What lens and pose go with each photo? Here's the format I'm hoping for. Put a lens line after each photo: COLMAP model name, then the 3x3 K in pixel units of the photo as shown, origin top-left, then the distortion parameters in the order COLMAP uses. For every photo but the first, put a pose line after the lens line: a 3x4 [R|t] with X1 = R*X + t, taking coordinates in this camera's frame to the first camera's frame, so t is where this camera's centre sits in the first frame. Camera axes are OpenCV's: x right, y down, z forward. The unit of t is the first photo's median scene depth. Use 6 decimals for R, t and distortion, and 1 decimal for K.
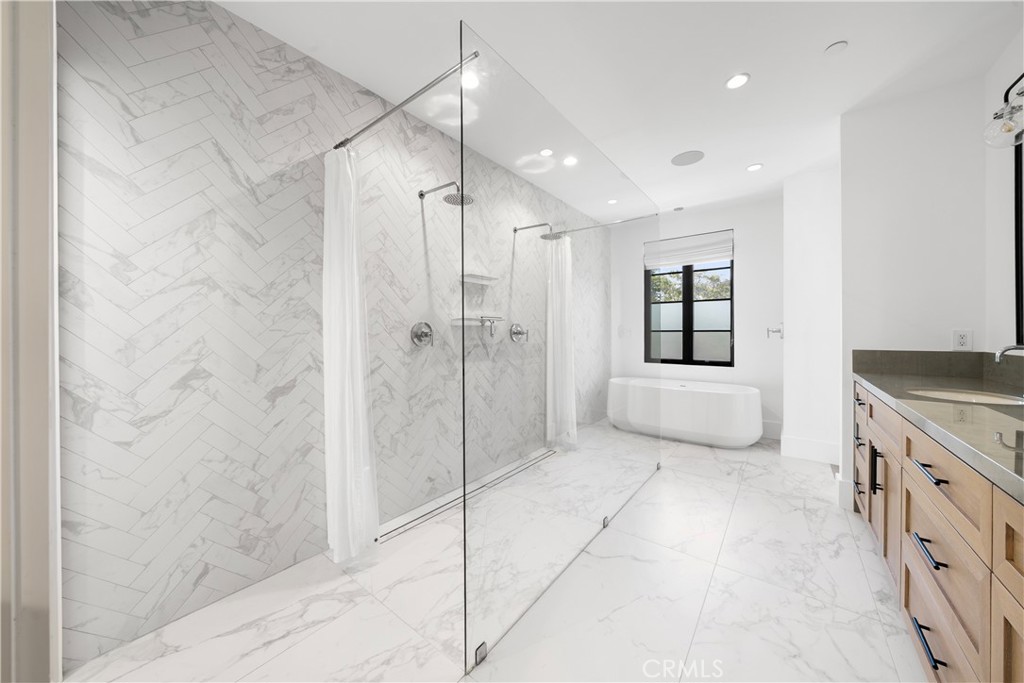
lens RADIAL K [[355.2, 0, 511.0], [0, 355.2, 333.3], [0, 0, 1]] dist [0.000782, -0.000012]
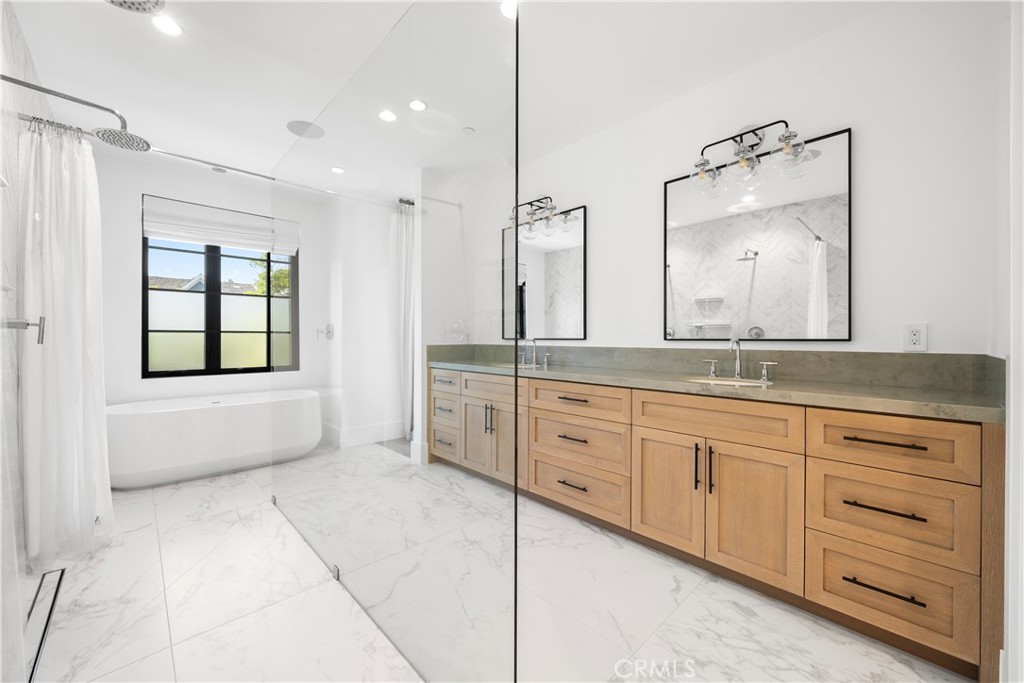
lens RADIAL K [[391.2, 0, 509.9], [0, 391.2, 343.4], [0, 0, 1]] dist [-0.000138, 0.000064]
pose [[0.154542, -0.008018, 0.987954, -0.287163], [0.001793, 0.999968, 0.007835, 0.016703], [-0.987985, 0.000560, 0.154551, 0.281814]]
